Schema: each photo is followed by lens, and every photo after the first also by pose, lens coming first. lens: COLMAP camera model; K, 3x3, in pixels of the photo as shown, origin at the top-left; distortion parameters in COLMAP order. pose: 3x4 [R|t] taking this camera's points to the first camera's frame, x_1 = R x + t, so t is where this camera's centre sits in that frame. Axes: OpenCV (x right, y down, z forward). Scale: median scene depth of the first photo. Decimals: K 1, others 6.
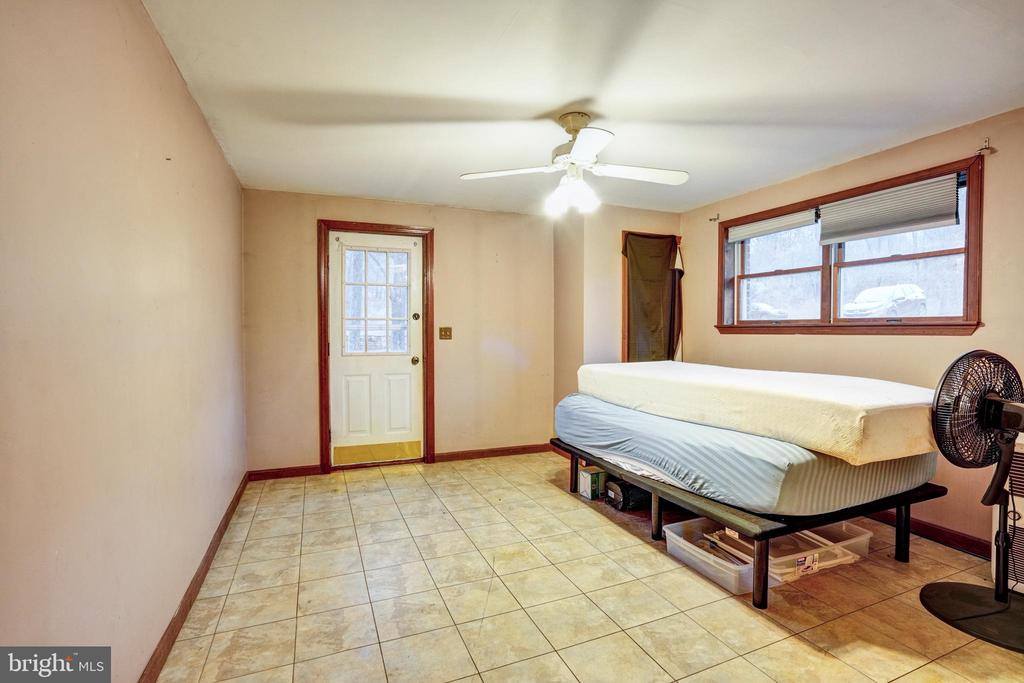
lens RADIAL K [[478.3, 0, 513.2], [0, 478.3, 337.8], [0, 0, 1]] dist [-0.034896, 0.014577]
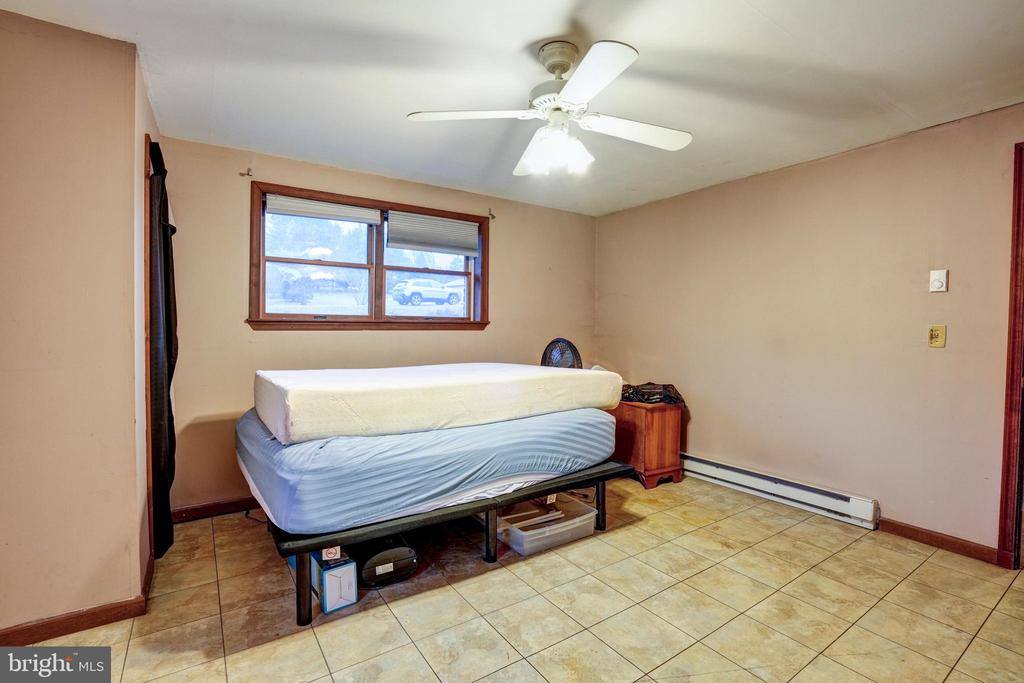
lens RADIAL K [[478.3, 0, 513.9], [0, 478.3, 340.7], [0, 0, 1]] dist [-0.034896, 0.014577]
pose [[-0.194620, -0.028177, 0.980474, -0.511592], [0.011865, 0.999447, 0.031077, -0.014437], [-0.980807, 0.017681, -0.194178, 1.009810]]
